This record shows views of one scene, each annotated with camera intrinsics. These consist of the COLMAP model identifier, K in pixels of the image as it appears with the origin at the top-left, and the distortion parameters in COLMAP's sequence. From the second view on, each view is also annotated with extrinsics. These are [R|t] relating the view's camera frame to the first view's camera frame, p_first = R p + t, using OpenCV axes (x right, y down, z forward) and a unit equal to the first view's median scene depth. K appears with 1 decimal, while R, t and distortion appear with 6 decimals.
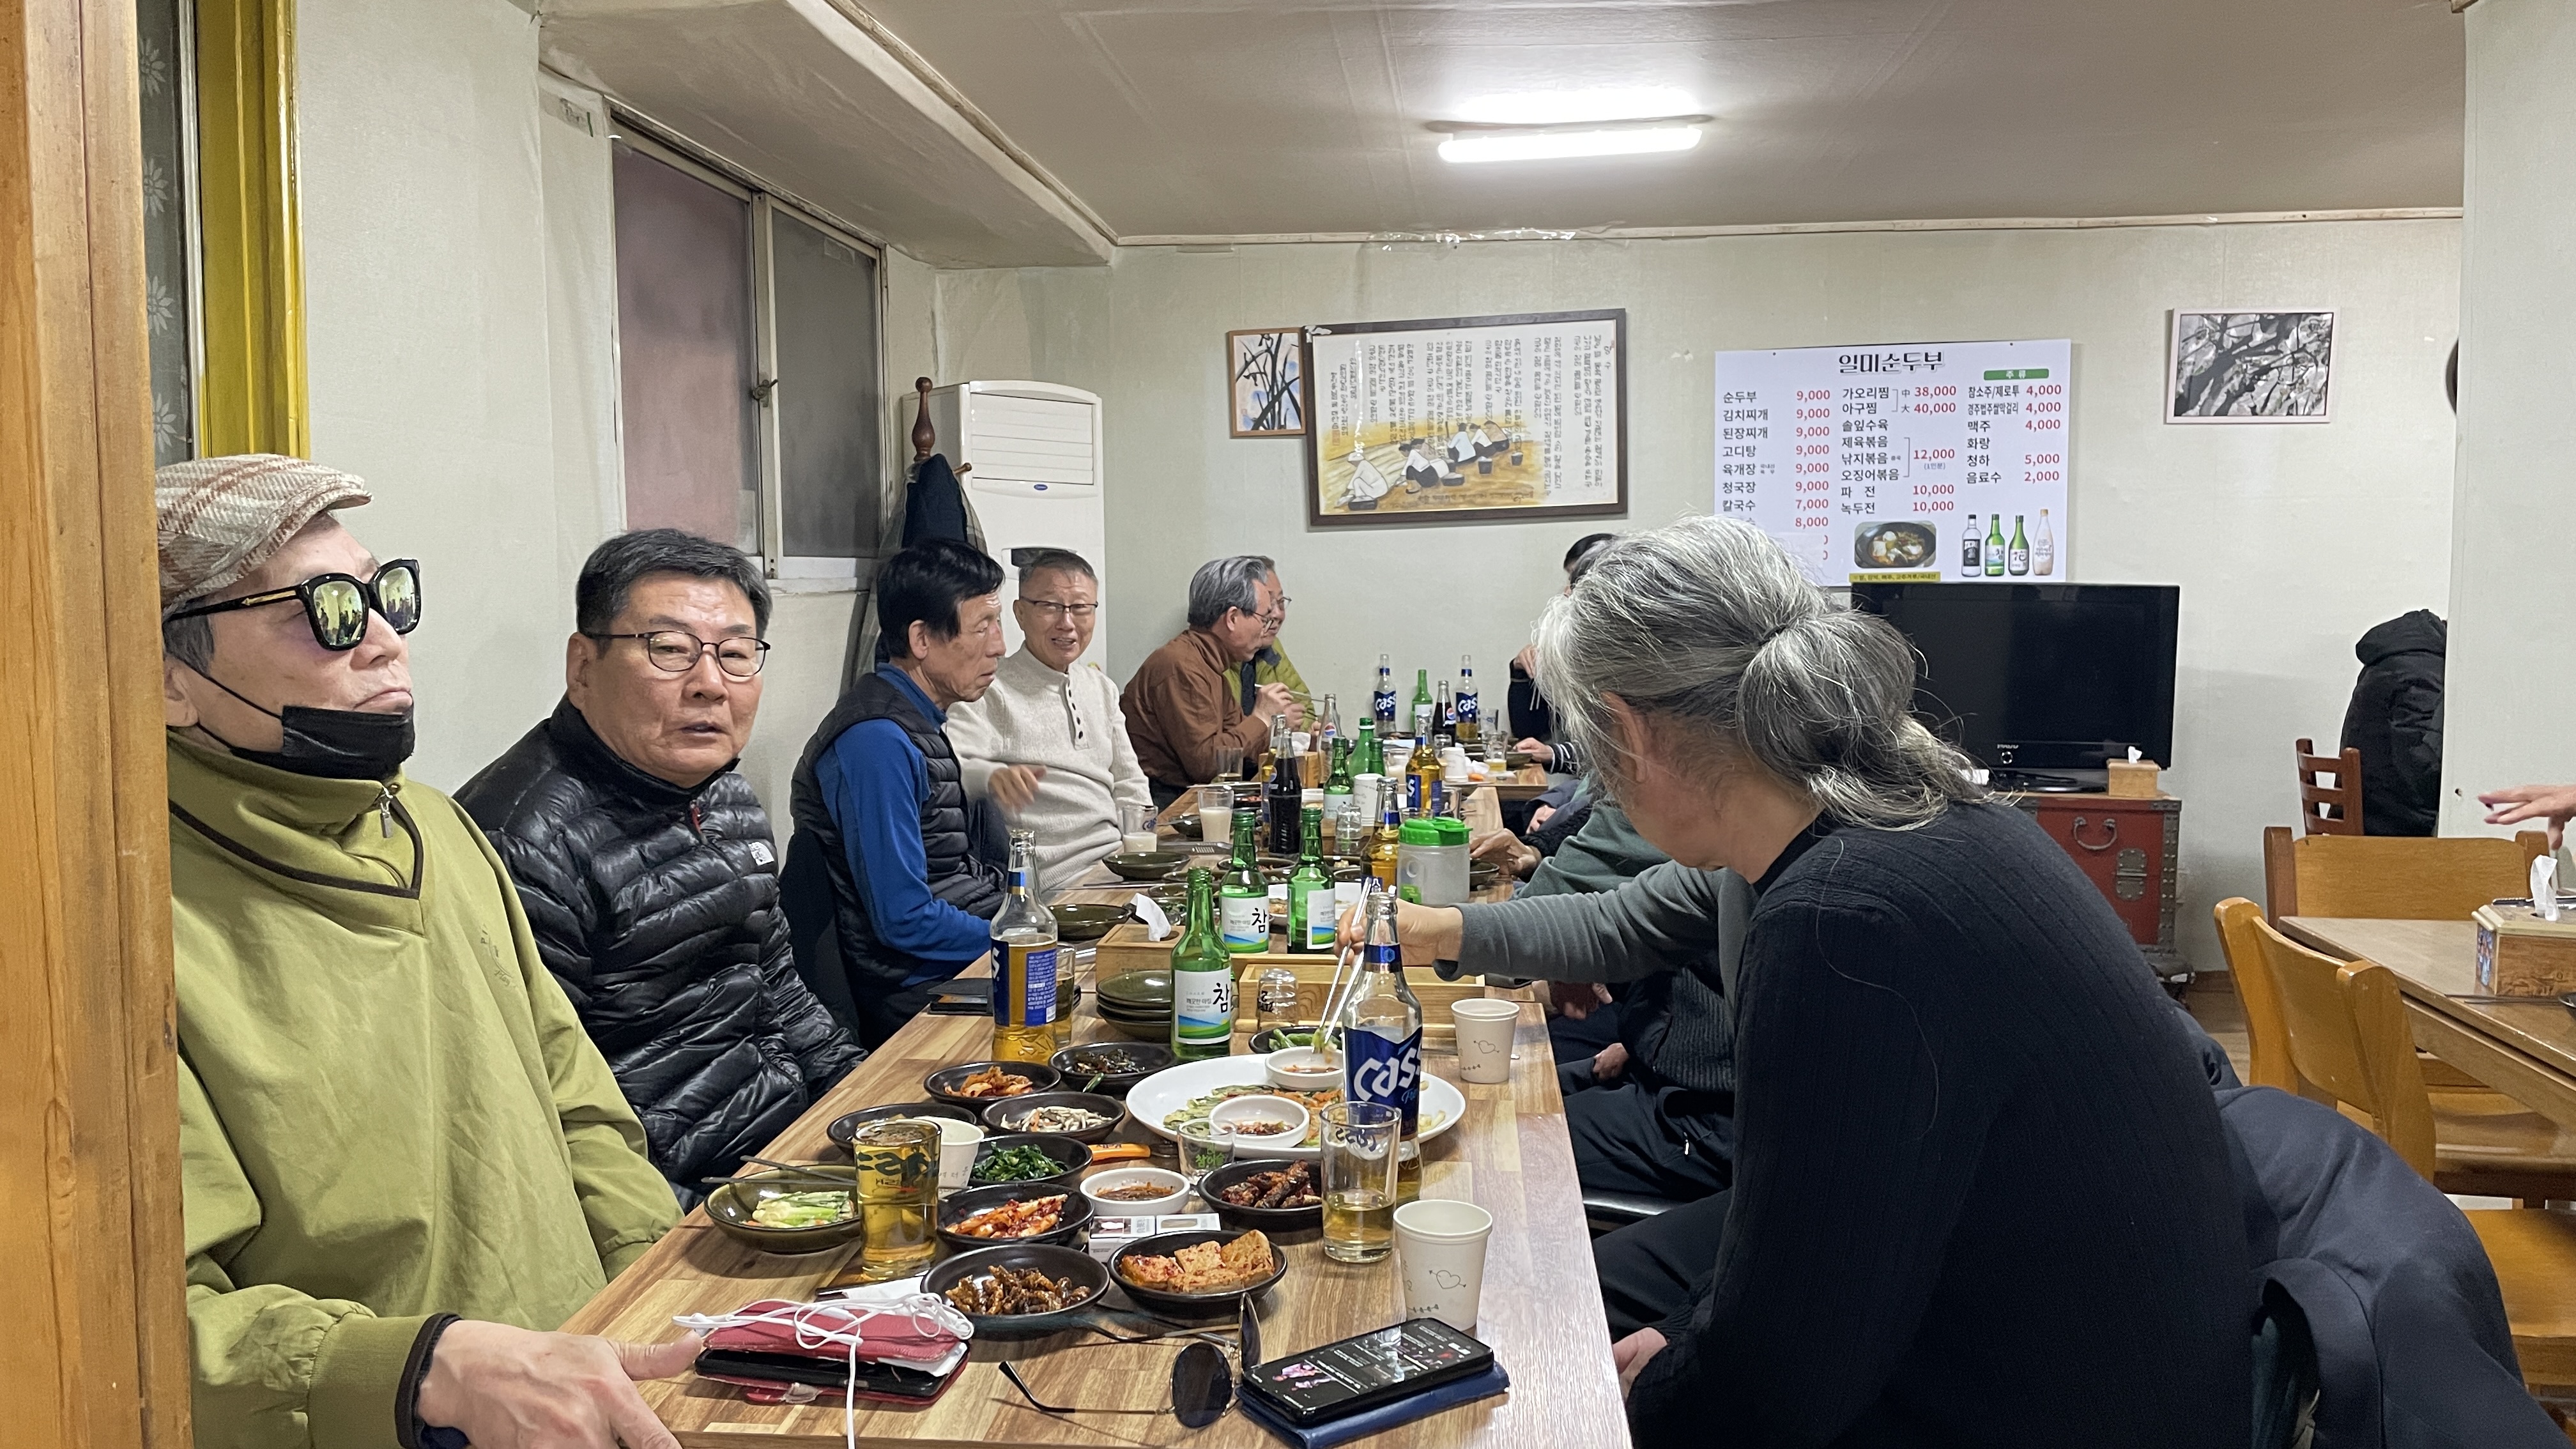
lens RADIAL K [[1958.2, 0, 1278.3], [0, 1958.2, 726.4], [0, 0, 1]] dist [0.067331, -0.087064]
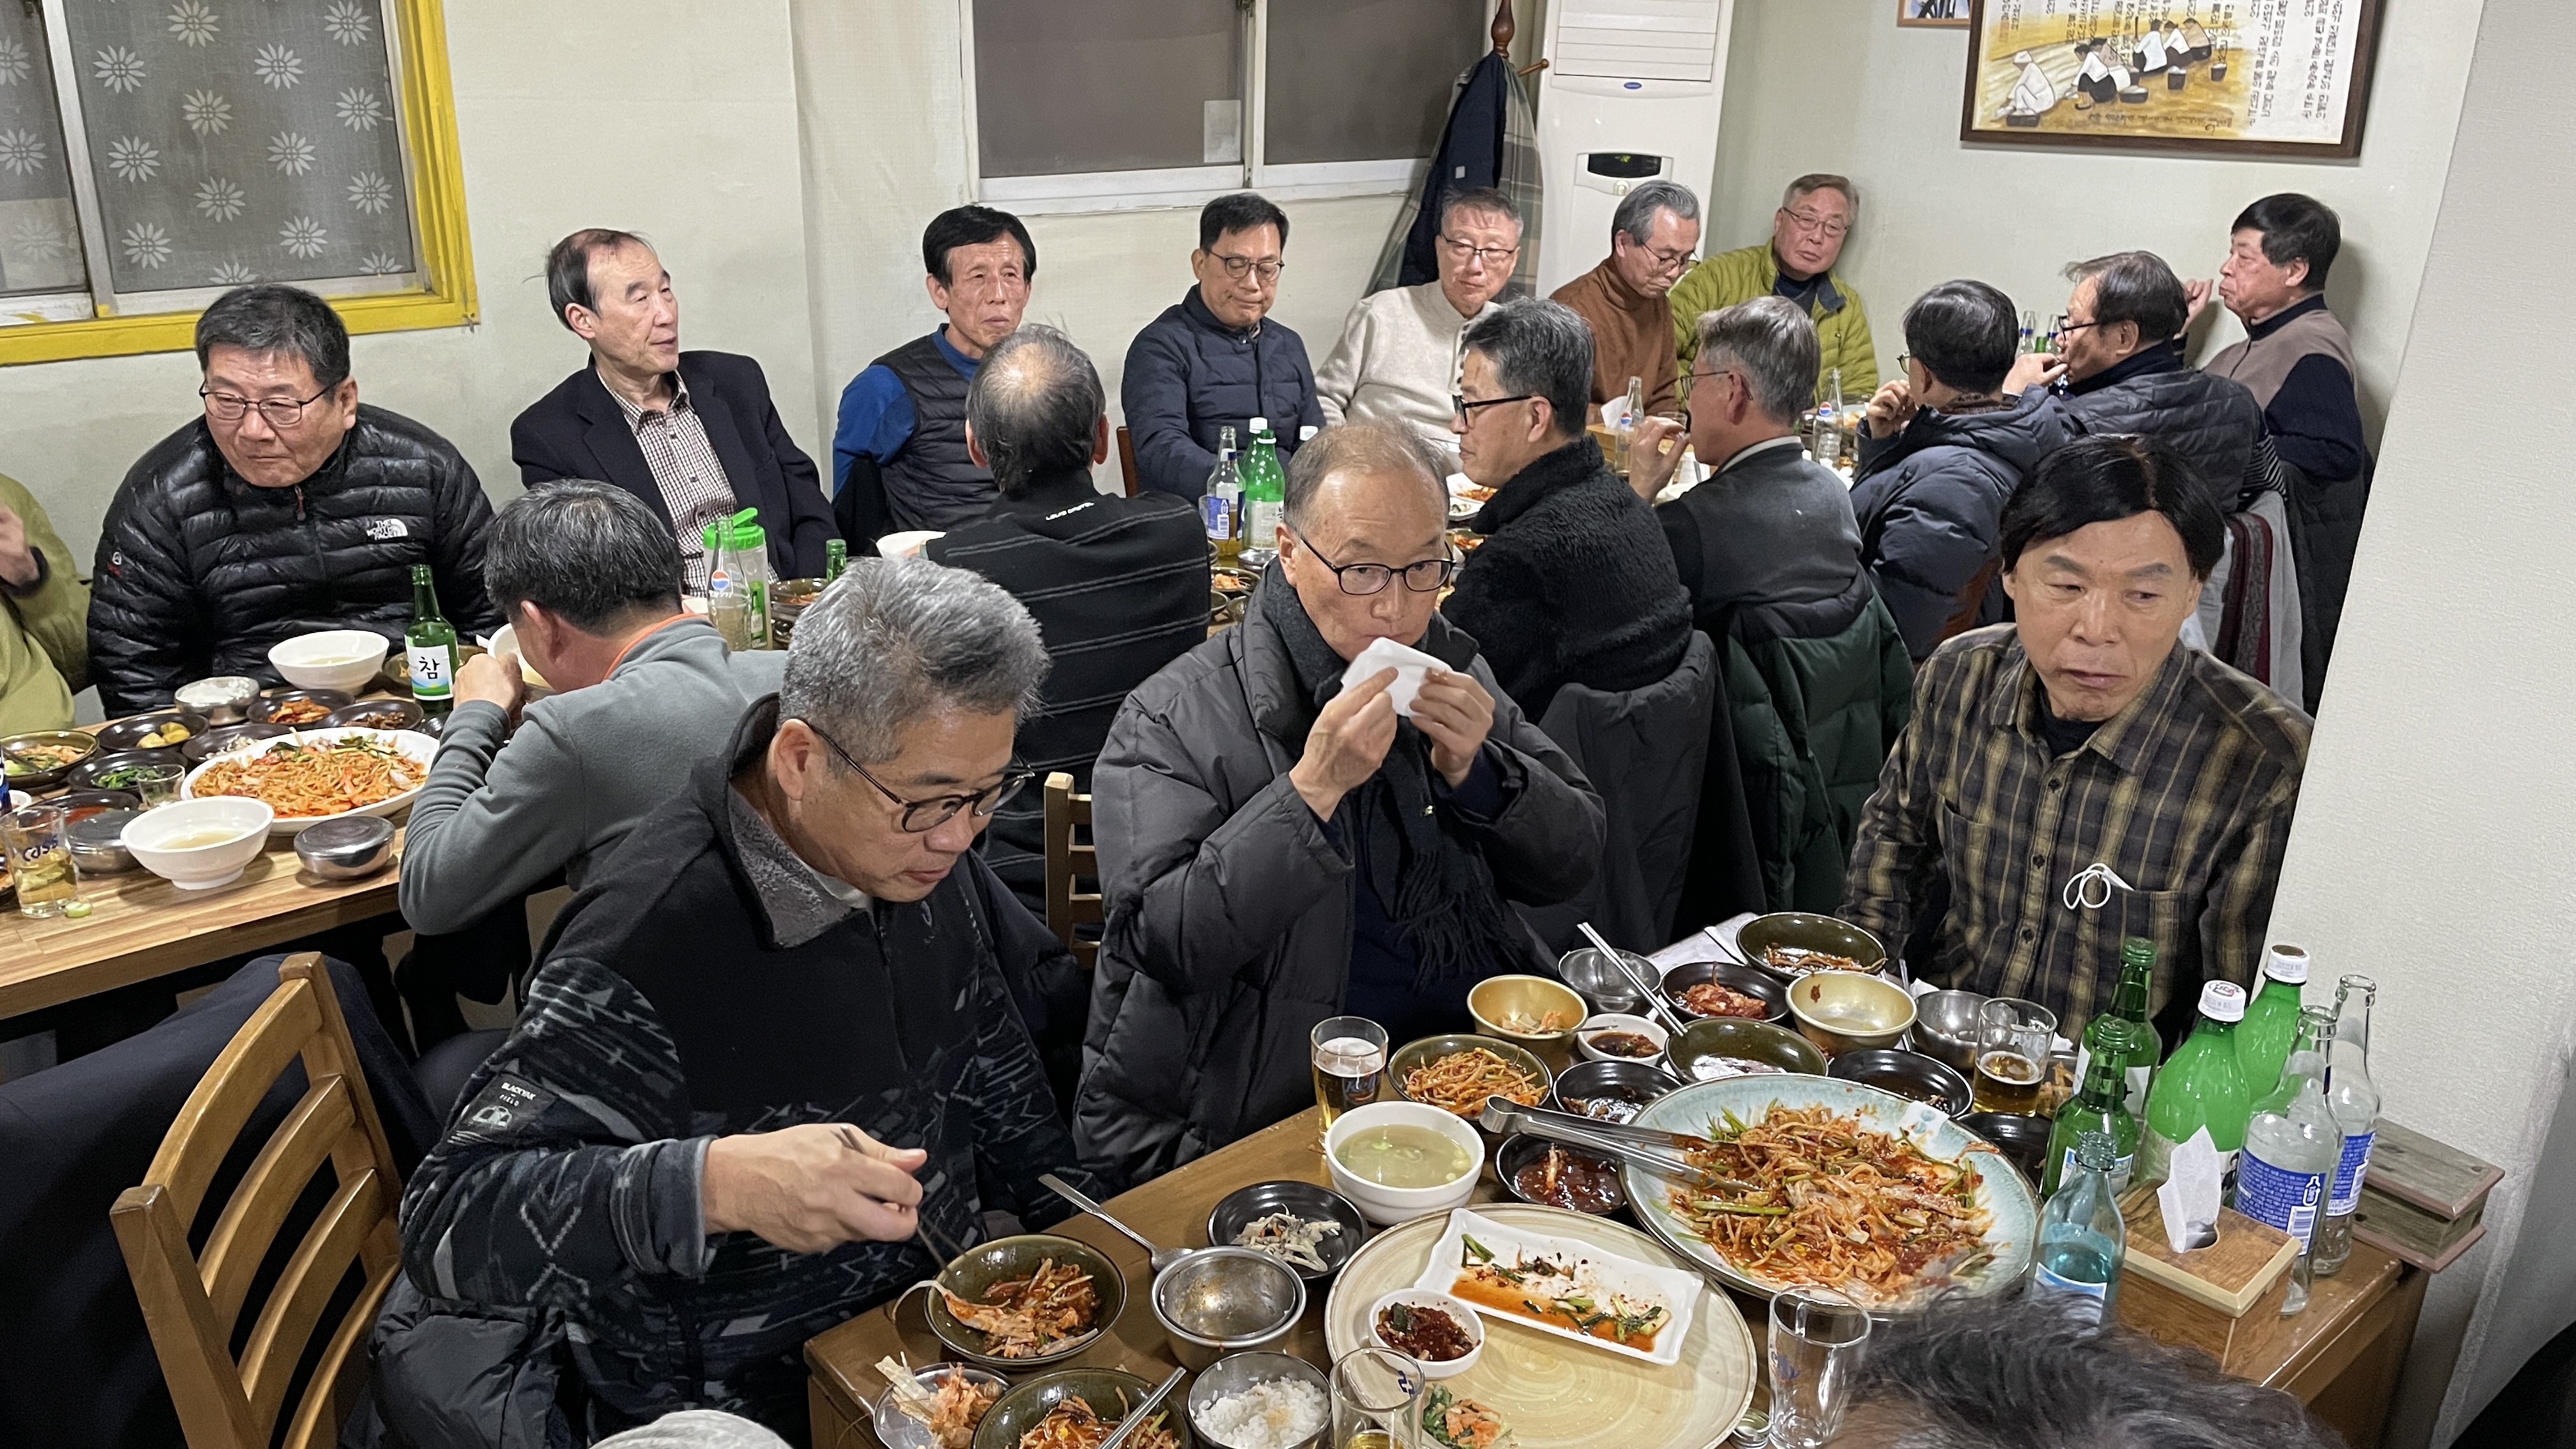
lens RADIAL K [[1958.2, 0, 1256.4], [0, 1958.2, 726.6], [0, 0, 1]] dist [0.067331, -0.087064]
pose [[0.724390, 0.264620, -0.636581, 0.414628], [-0.084967, 0.950627, 0.298478, -0.094353], [0.684134, -0.162126, 0.711109, 0.158162]]
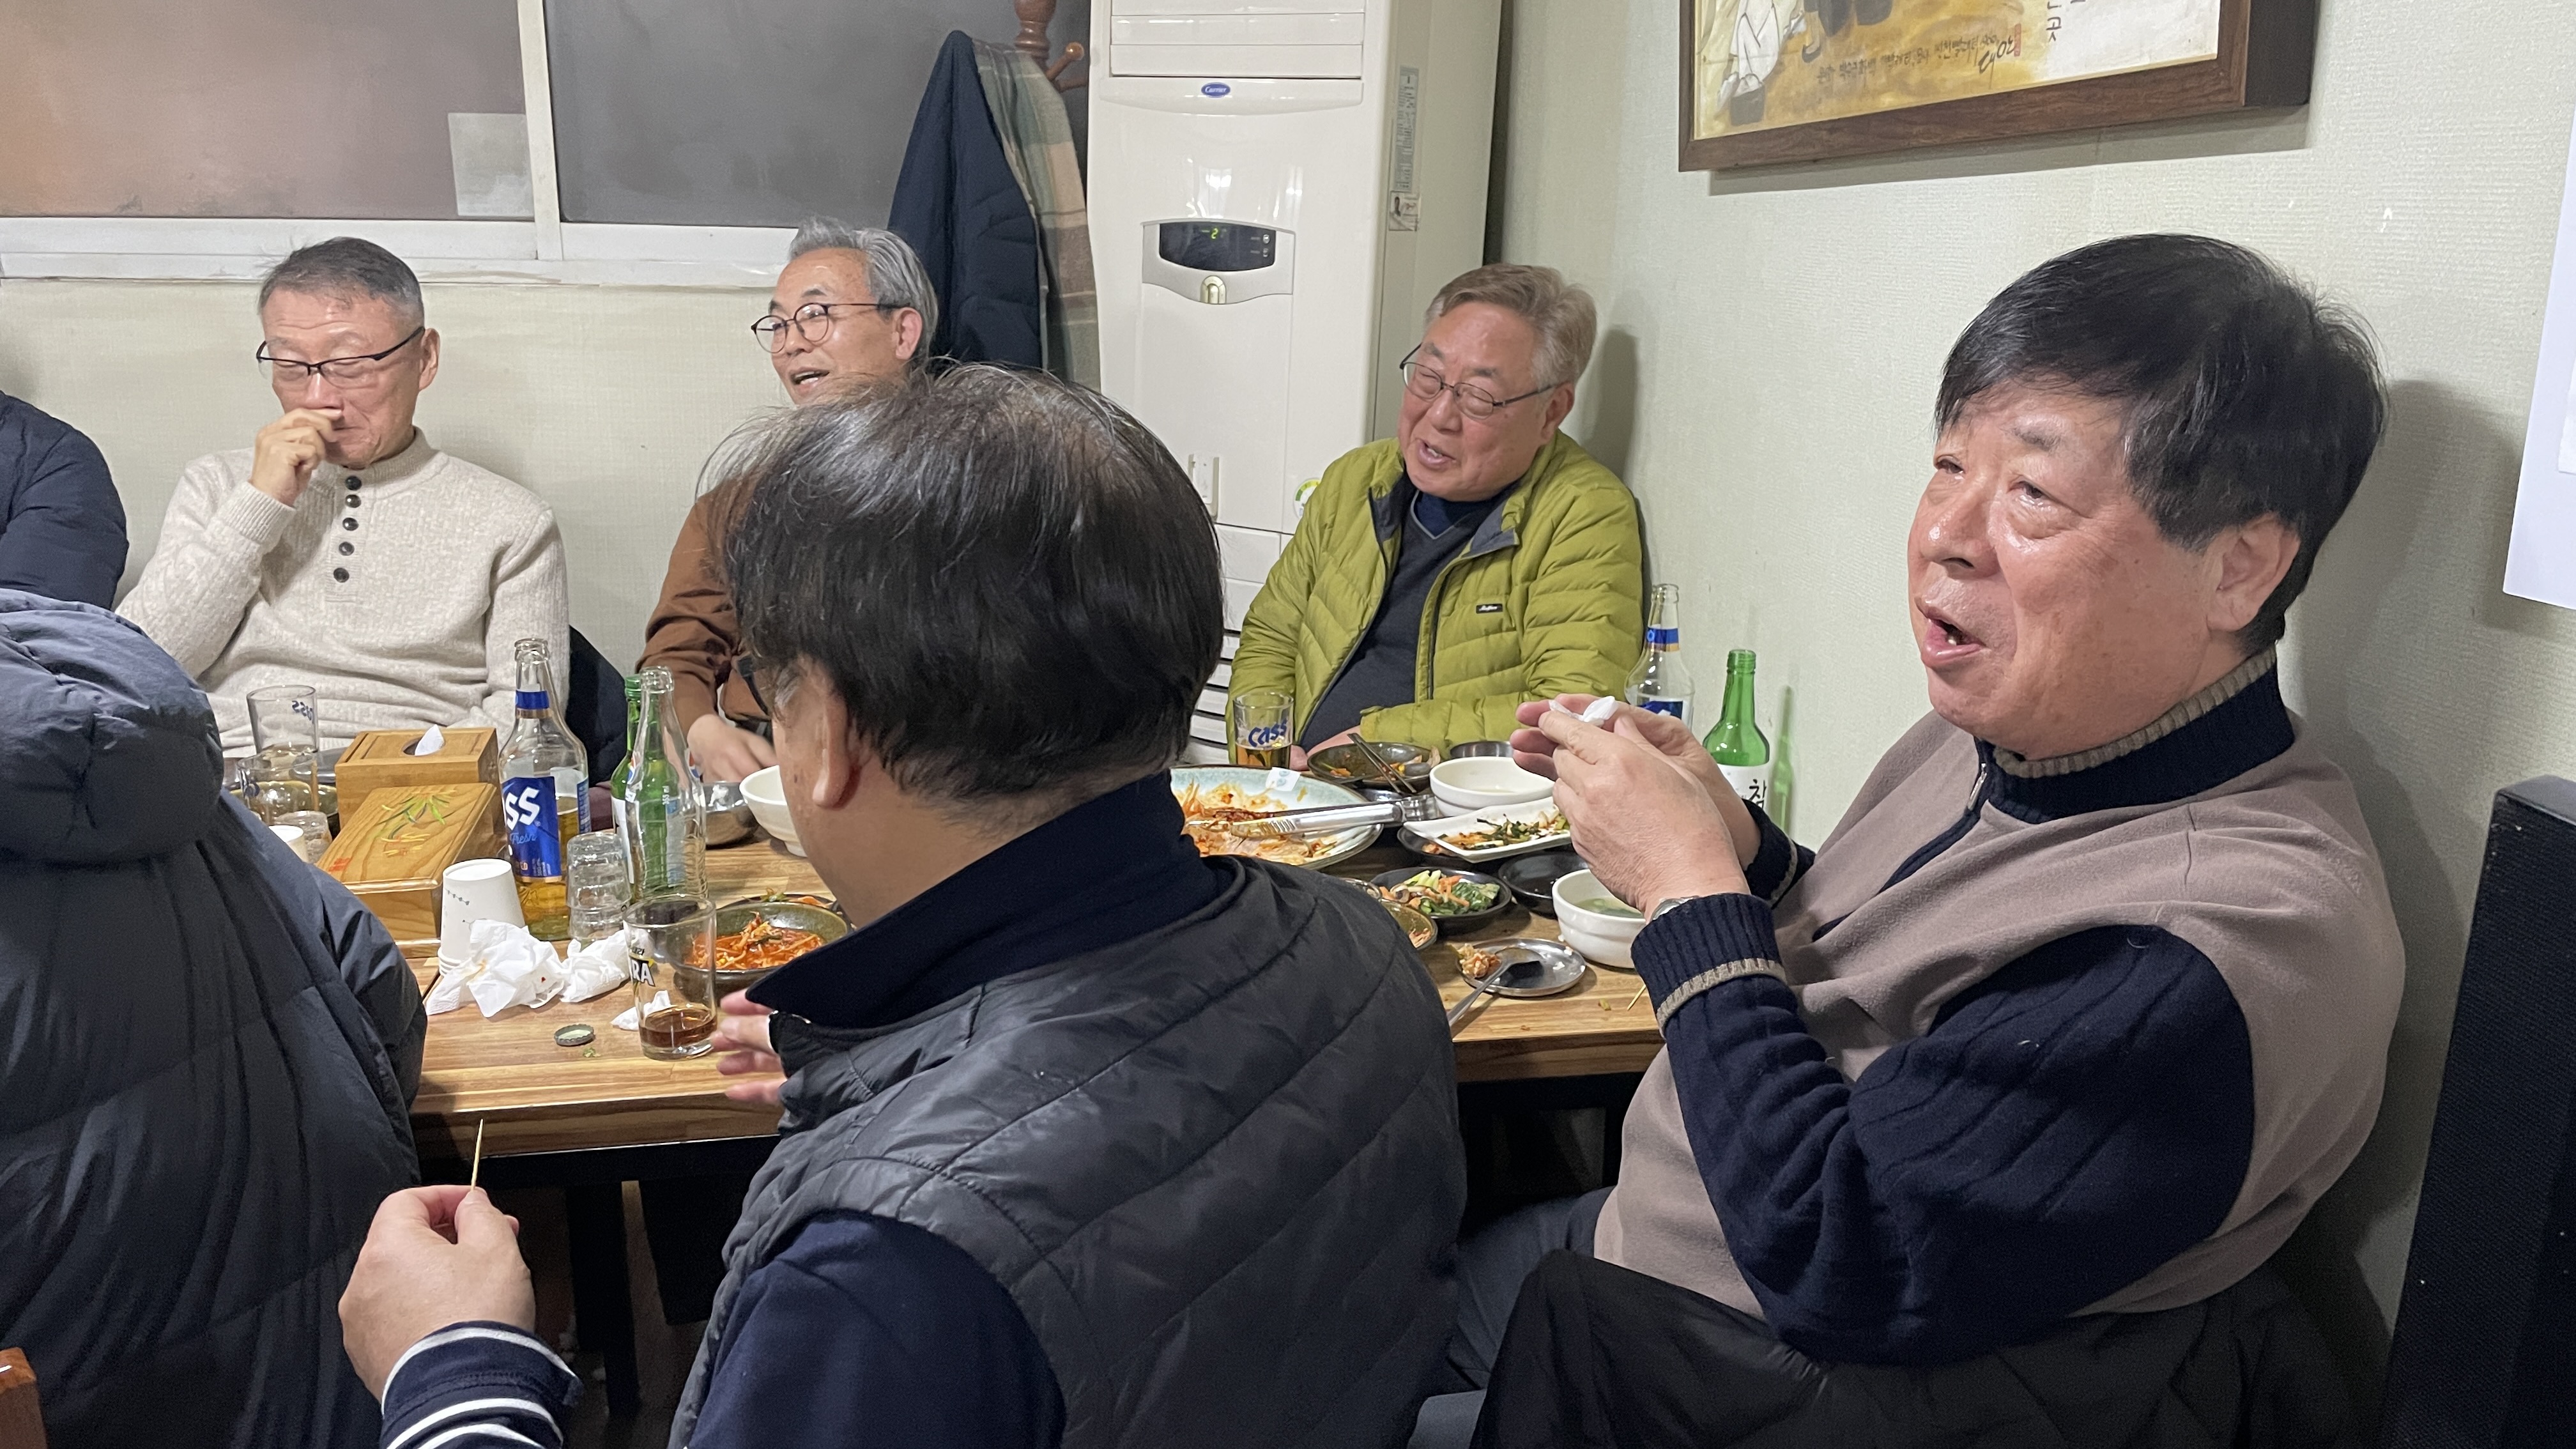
lens RADIAL K [[1958.2, 0, 1293.3], [0, 1958.2, 717.8], [0, 0, 1]] dist [0.067331, -0.087064]
pose [[0.257809, 0.259347, -0.930738, 0.354715], [-0.099682, 0.965301, 0.241366, -0.089656], [0.961040, 0.030552, 0.274715, 0.868486]]
